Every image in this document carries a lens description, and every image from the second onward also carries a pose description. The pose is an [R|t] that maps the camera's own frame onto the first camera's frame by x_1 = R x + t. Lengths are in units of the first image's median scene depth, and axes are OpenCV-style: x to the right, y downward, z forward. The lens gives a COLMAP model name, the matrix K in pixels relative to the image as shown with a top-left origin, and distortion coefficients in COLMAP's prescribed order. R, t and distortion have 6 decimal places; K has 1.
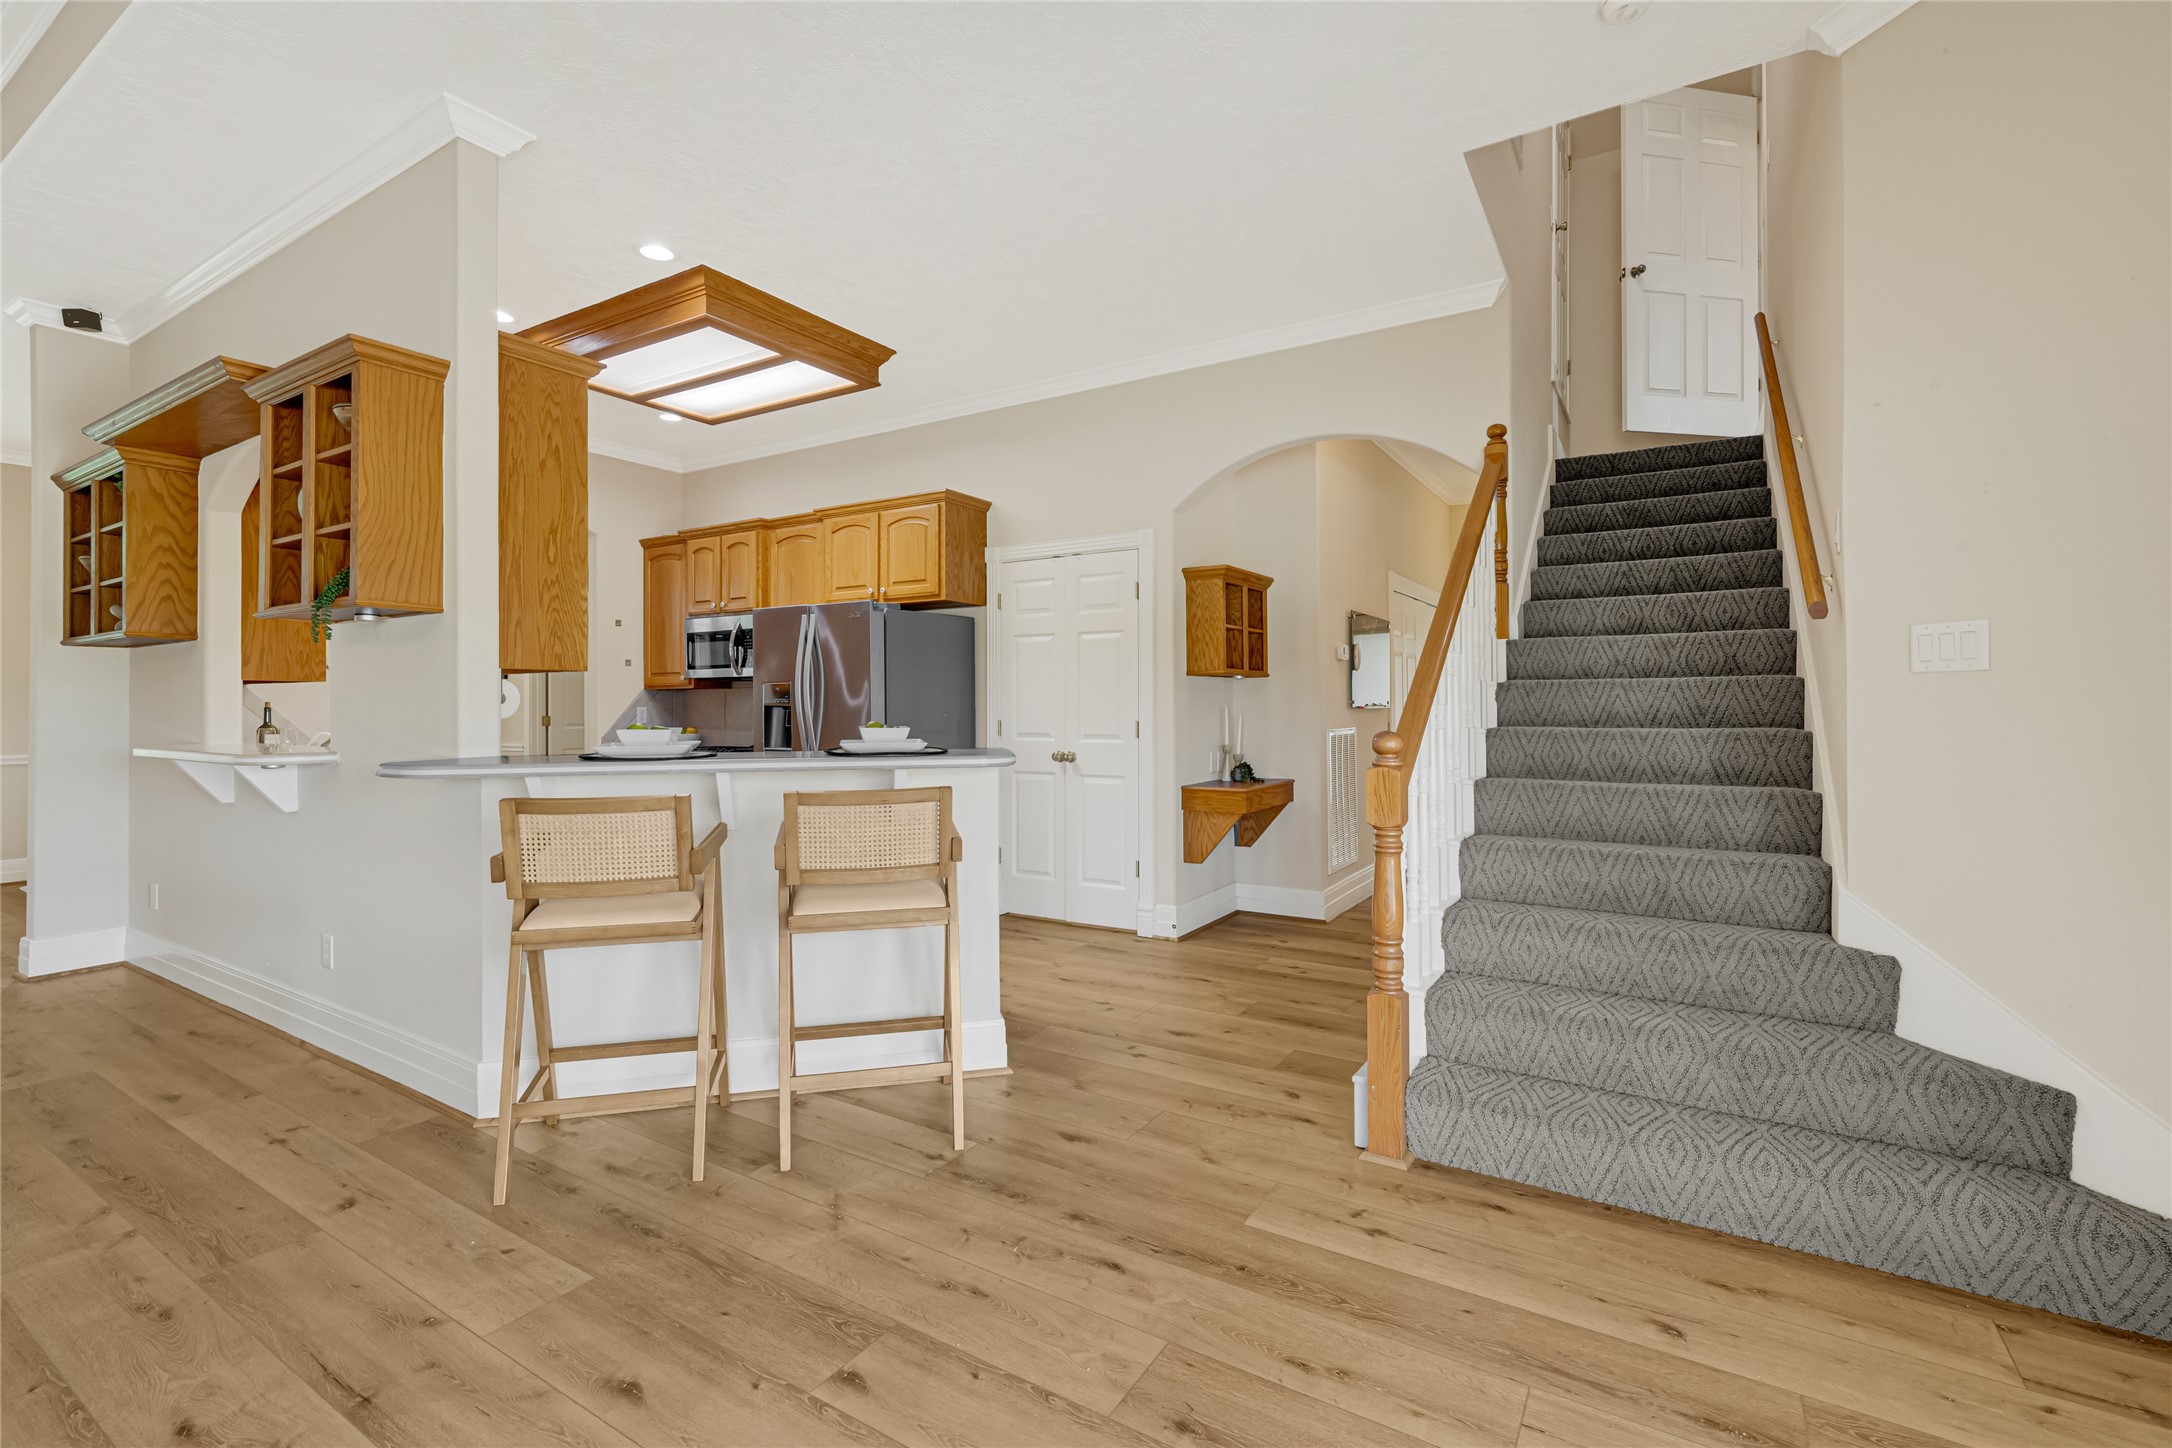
lens RADIAL K [[962.2, 0, 1082.3], [0, 962.2, 692.3], [0, 0, 1]] dist [0.001381, -0.000023]
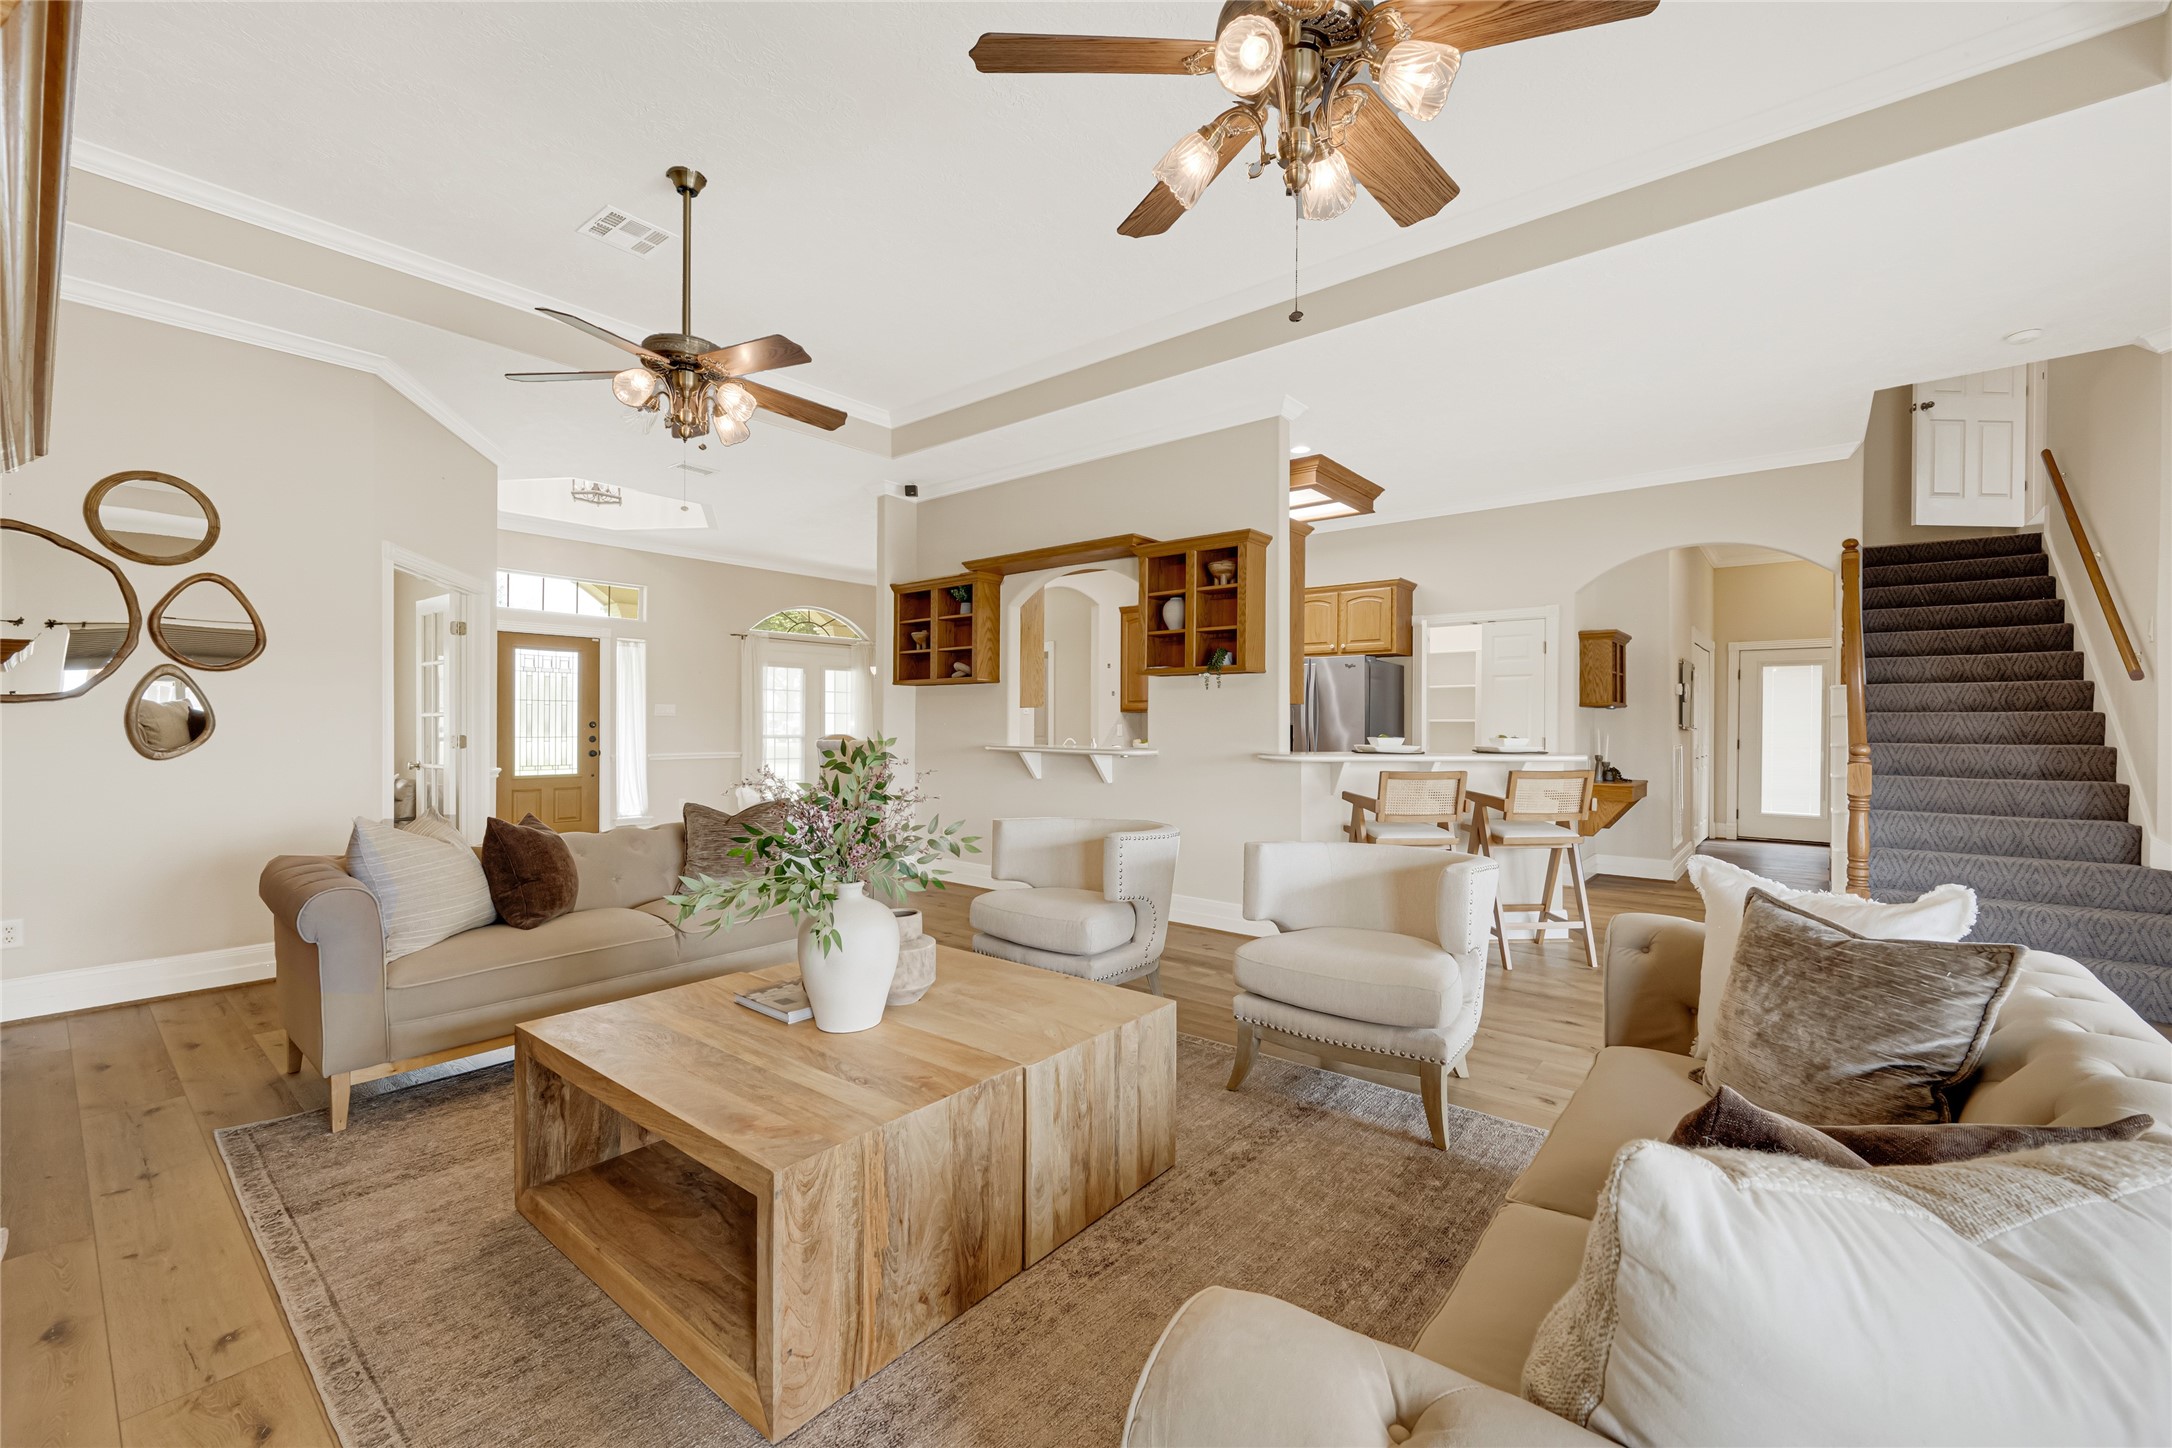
lens RADIAL K [[885.1, 0, 1086.0], [0, 885.1, 724.0], [0, 0, 1]] dist [0.002301, -0.000001]
pose [[0.991451, 0.008113, -0.130224, -0.587809], [-0.006260, 0.999873, 0.014631, -0.006938], [0.130326, -0.013691, 0.991377, -0.538494]]
